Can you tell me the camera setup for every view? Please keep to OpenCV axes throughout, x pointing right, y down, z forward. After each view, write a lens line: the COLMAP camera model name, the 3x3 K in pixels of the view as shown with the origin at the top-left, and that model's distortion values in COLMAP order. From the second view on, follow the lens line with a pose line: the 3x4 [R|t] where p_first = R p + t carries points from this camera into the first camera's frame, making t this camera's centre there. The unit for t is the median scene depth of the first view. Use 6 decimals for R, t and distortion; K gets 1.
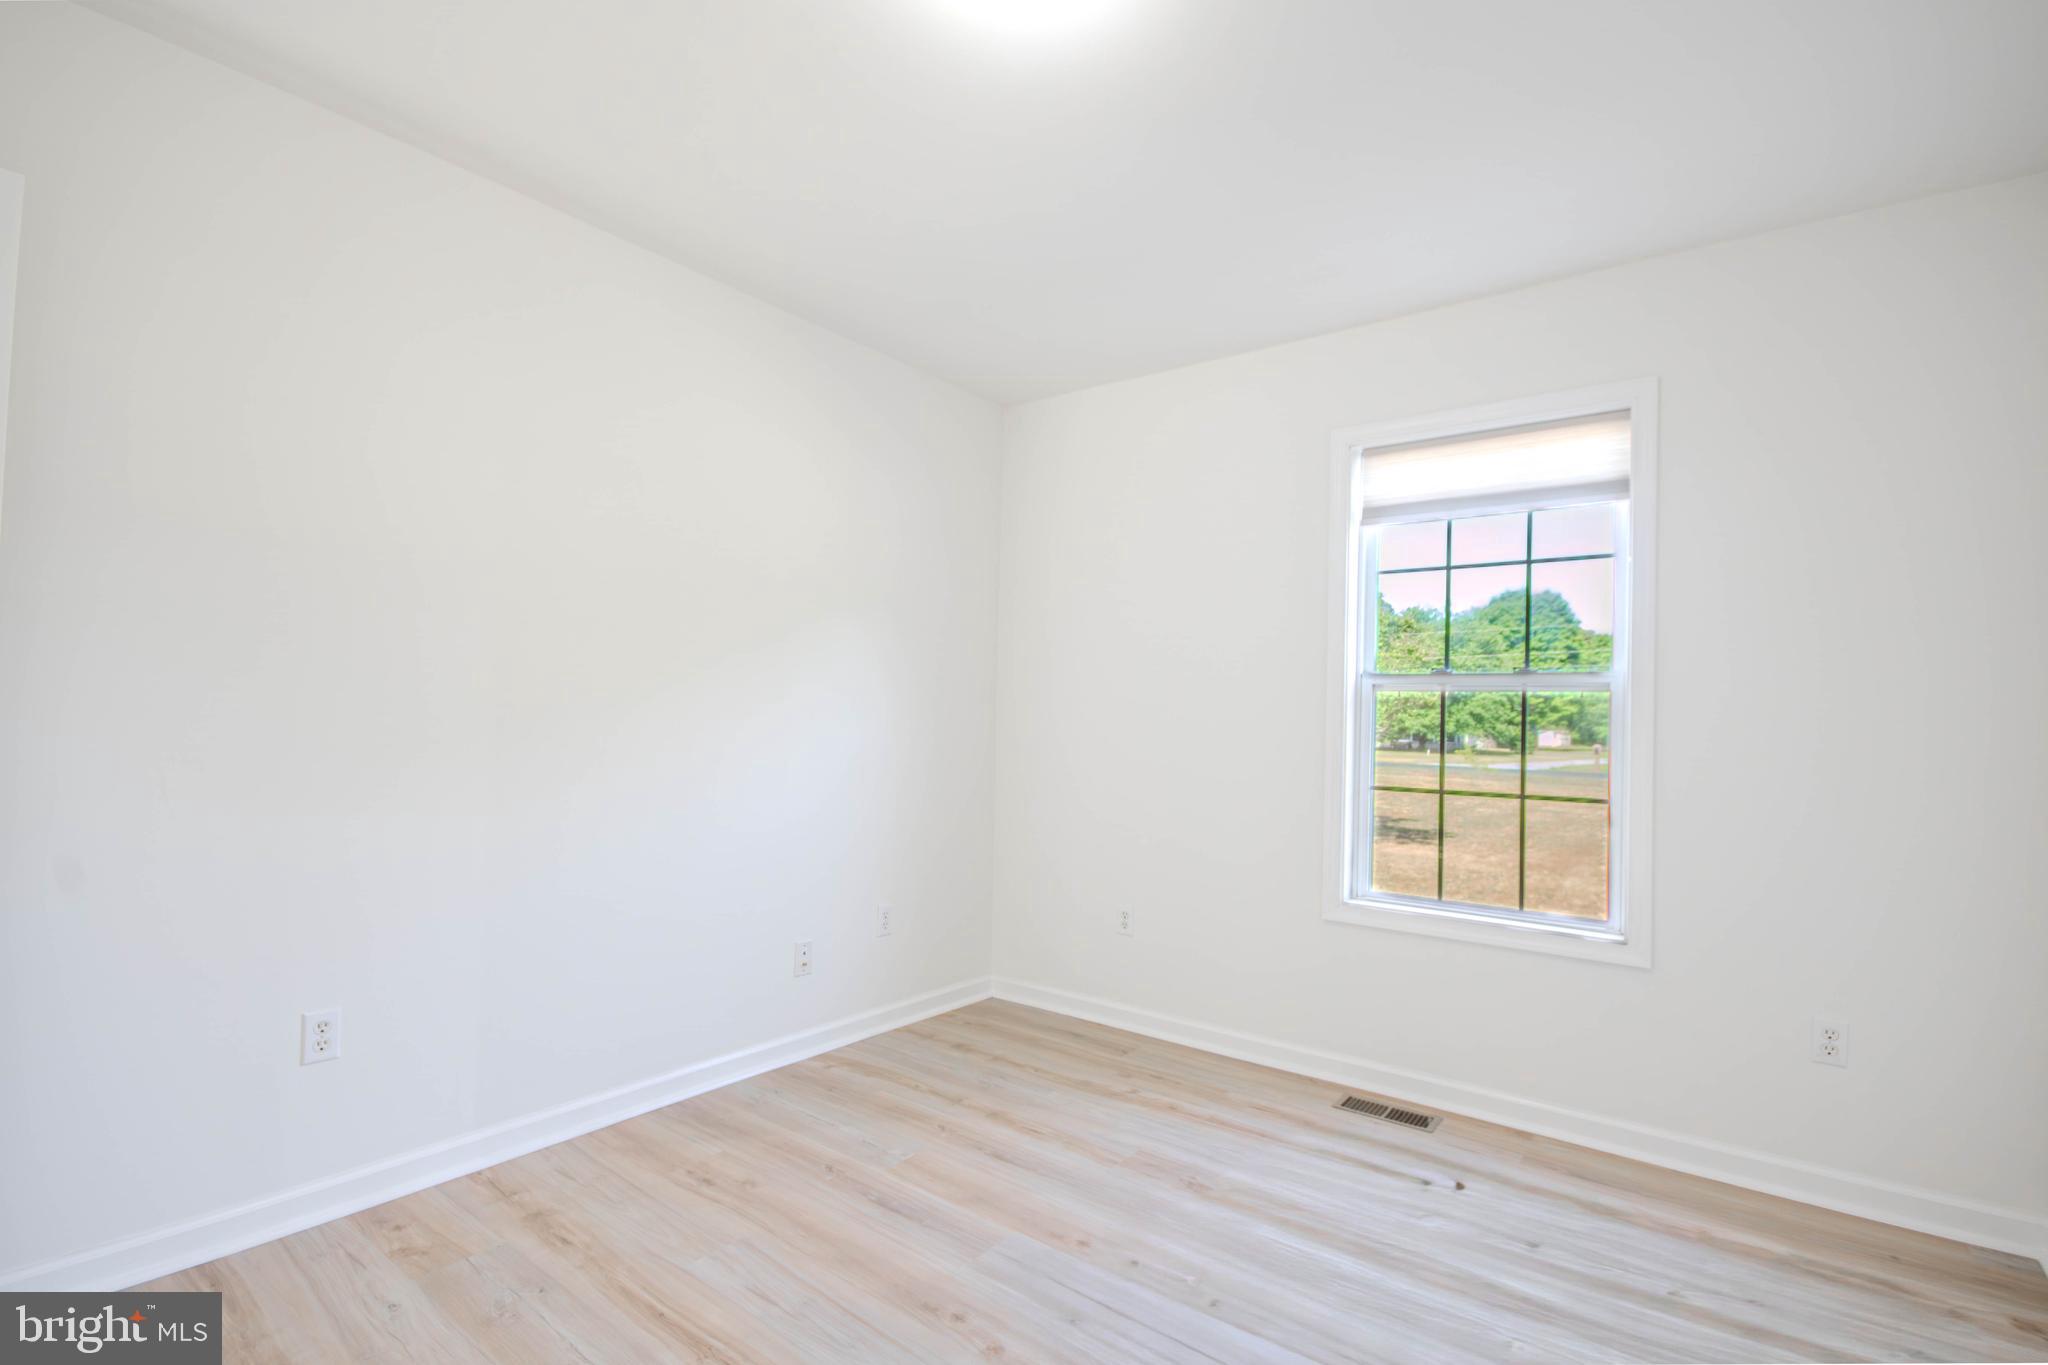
lens RADIAL K [[978.8, 0, 1044.1], [0, 978.8, 683.7], [0, 0, 1]] dist [0.003951, -0.002810]
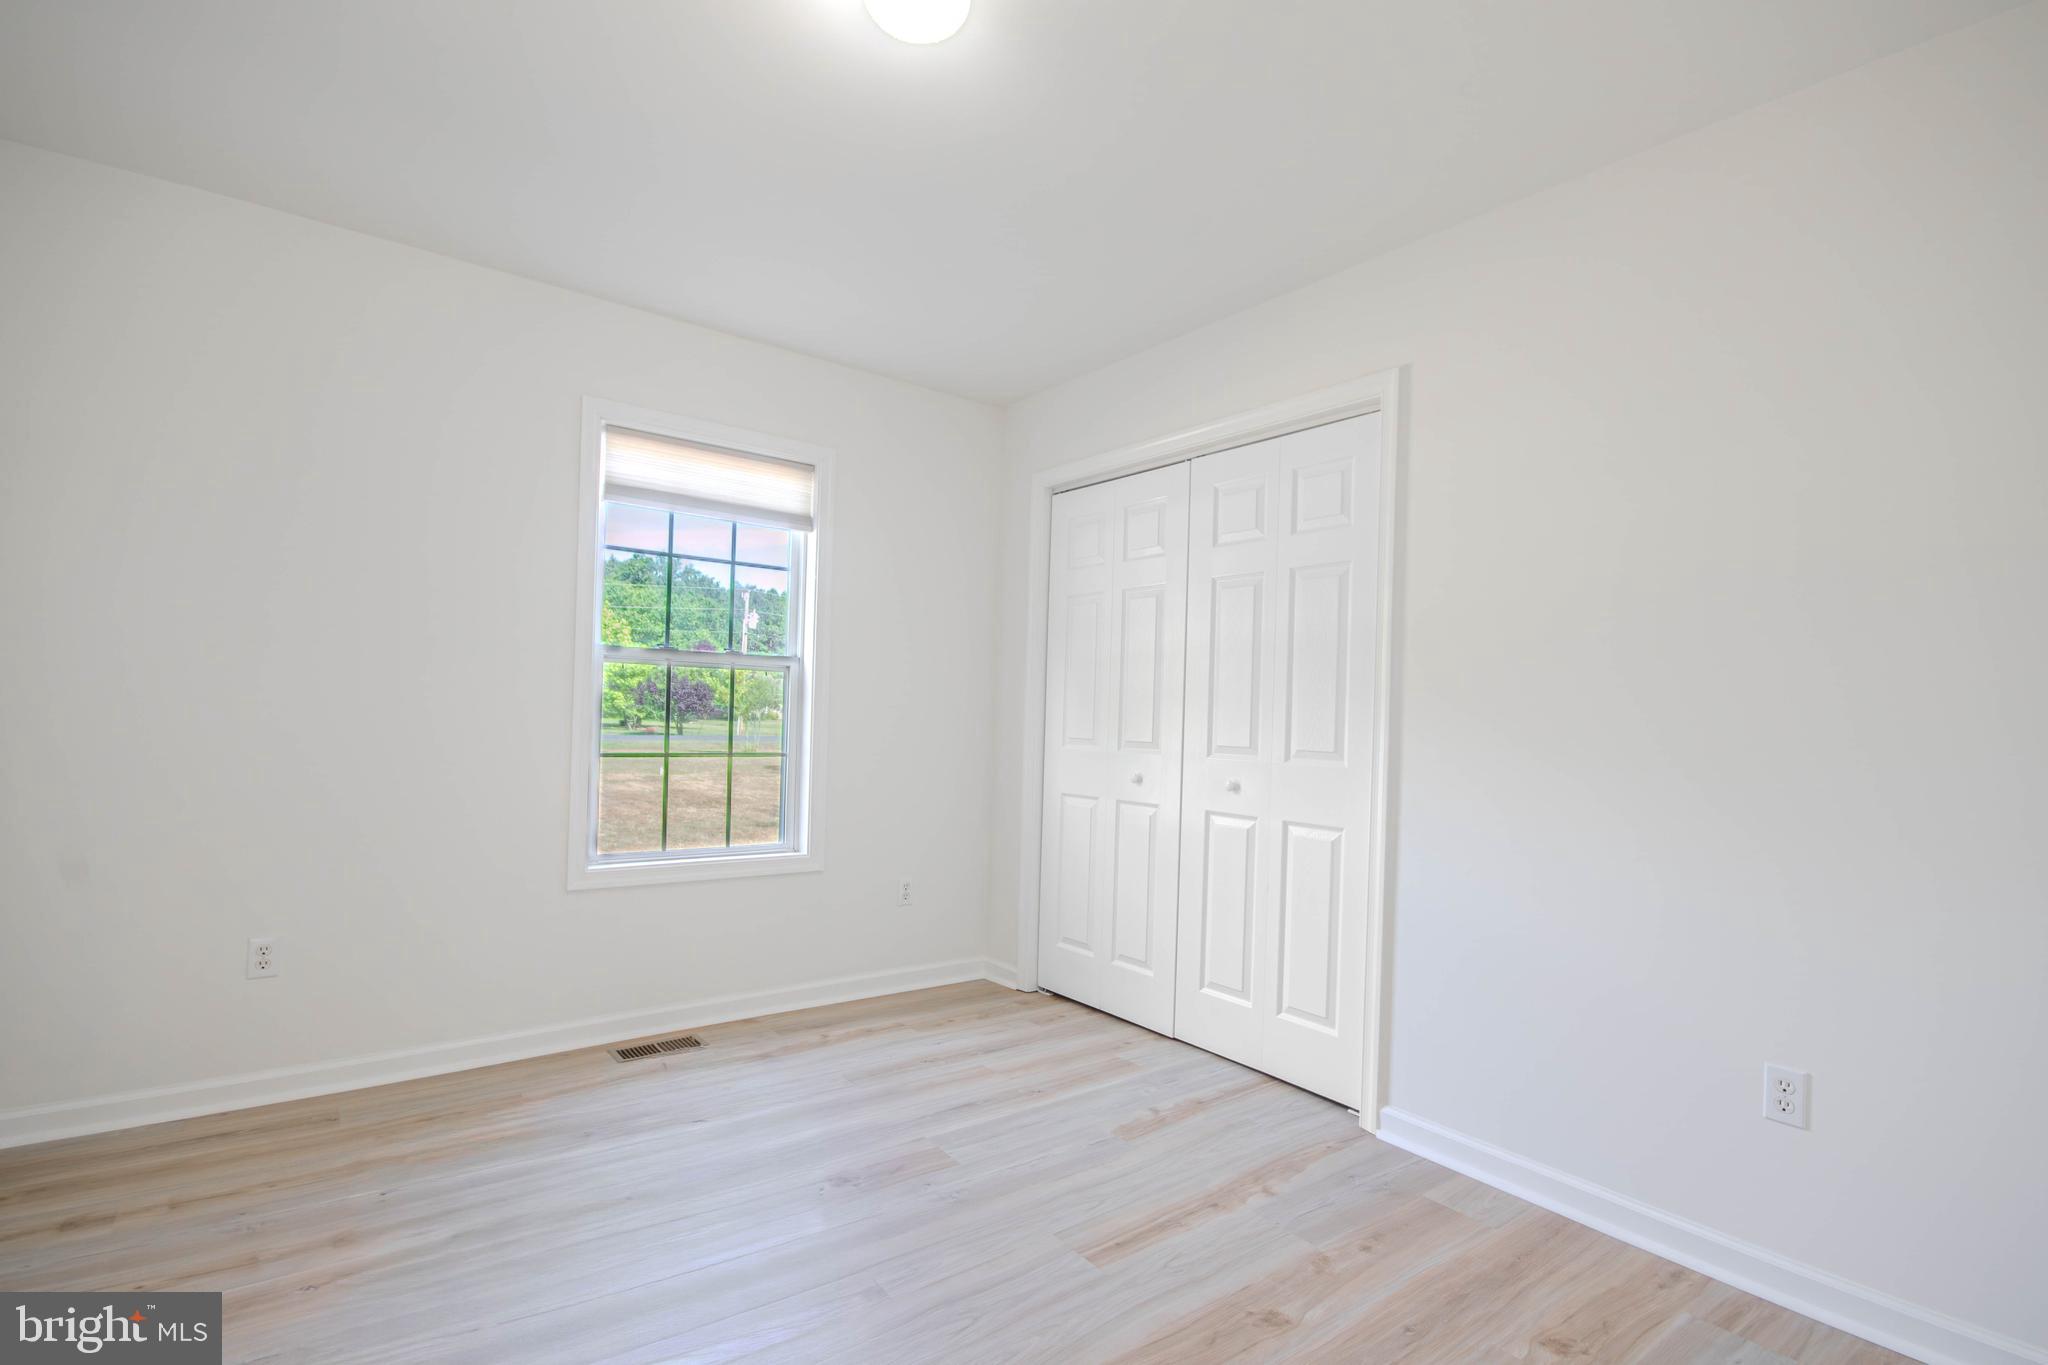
lens RADIAL K [[978.8, 0, 1006.9], [0, 978.8, 684.1], [0, 0, 1]] dist [0.003951, -0.002810]
pose [[0.250108, 0.011769, 0.968146, -0.582346], [-0.056829, 0.998381, 0.002544, 0.004026], [-0.966549, -0.055655, 0.250372, 0.344878]]
